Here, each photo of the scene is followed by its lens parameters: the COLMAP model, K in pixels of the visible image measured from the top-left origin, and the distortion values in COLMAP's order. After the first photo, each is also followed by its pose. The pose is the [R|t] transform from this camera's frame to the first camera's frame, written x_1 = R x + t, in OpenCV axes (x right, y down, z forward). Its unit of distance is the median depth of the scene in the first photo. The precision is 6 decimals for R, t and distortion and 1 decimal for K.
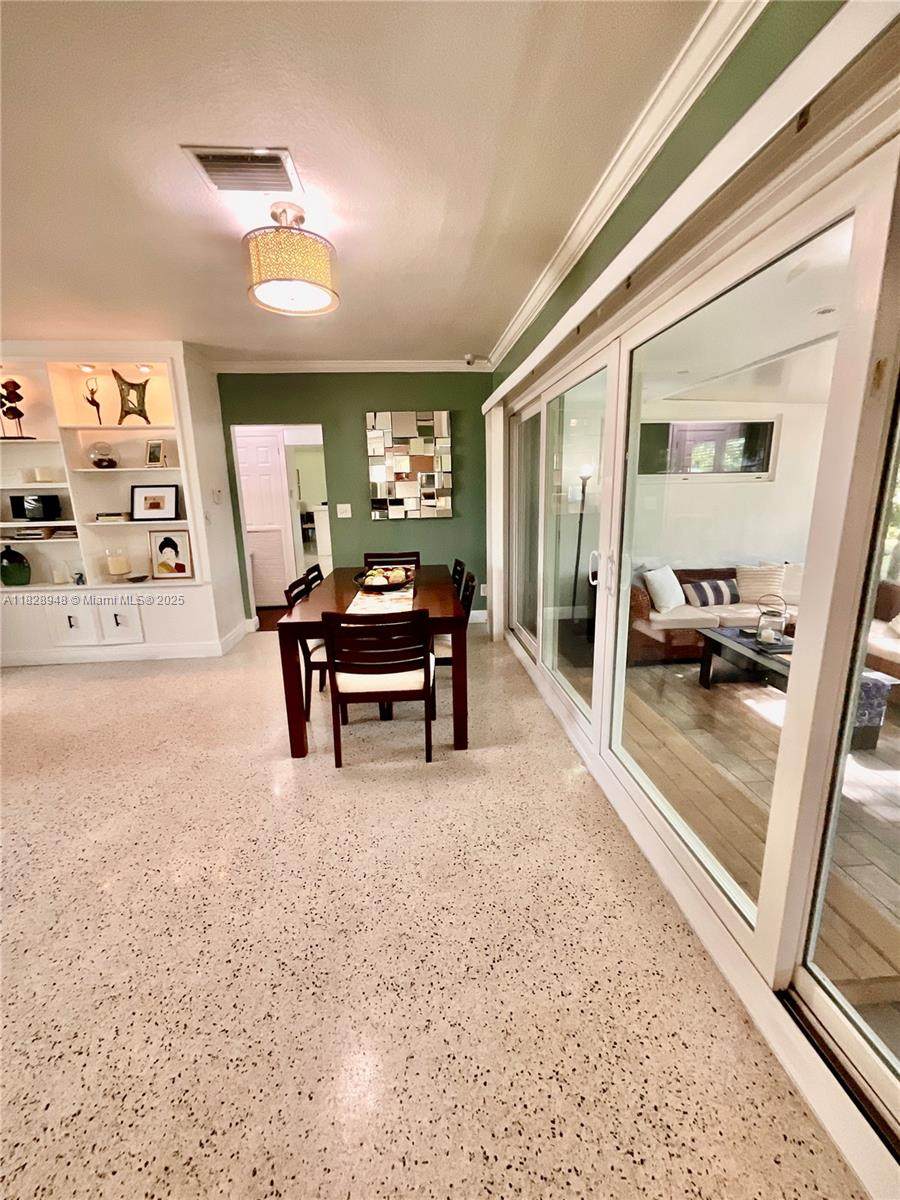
lens RADIAL K [[484.0, 0, 447.0], [0, 484.0, 597.5], [0, 0, 1]] dist [-0.003004, -0.000284]
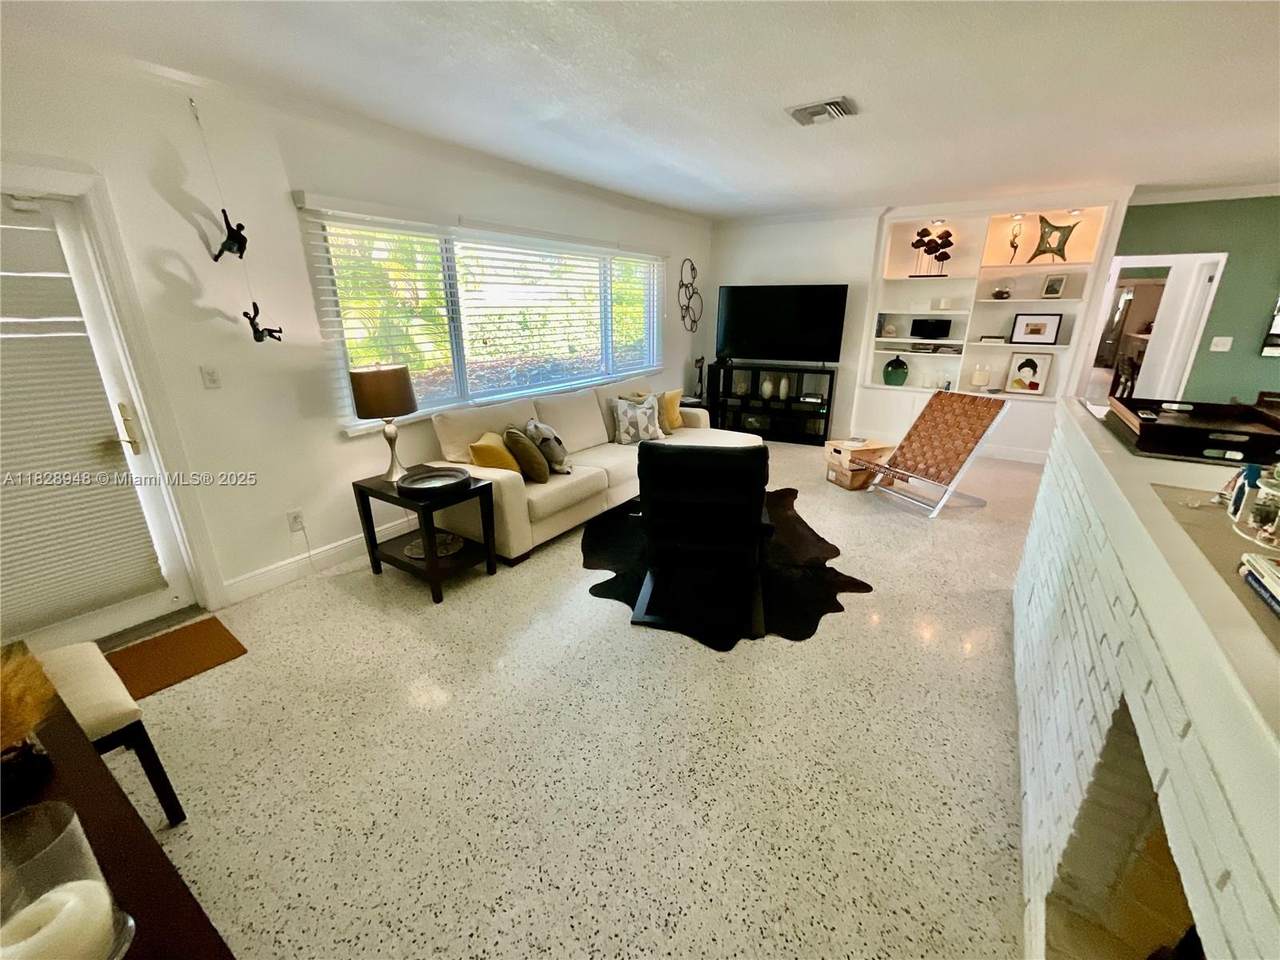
lens RADIAL K [[516.2, 0, 641.8], [0, 516.2, 480.3], [0, 0, 1]] dist [-0.003004, -0.000284]
pose [[0.788007, 0.211298, -0.578271, -0.568304], [-0.148242, 0.976746, 0.154891, 0.119479], [0.597552, -0.036331, 0.801006, -0.628168]]
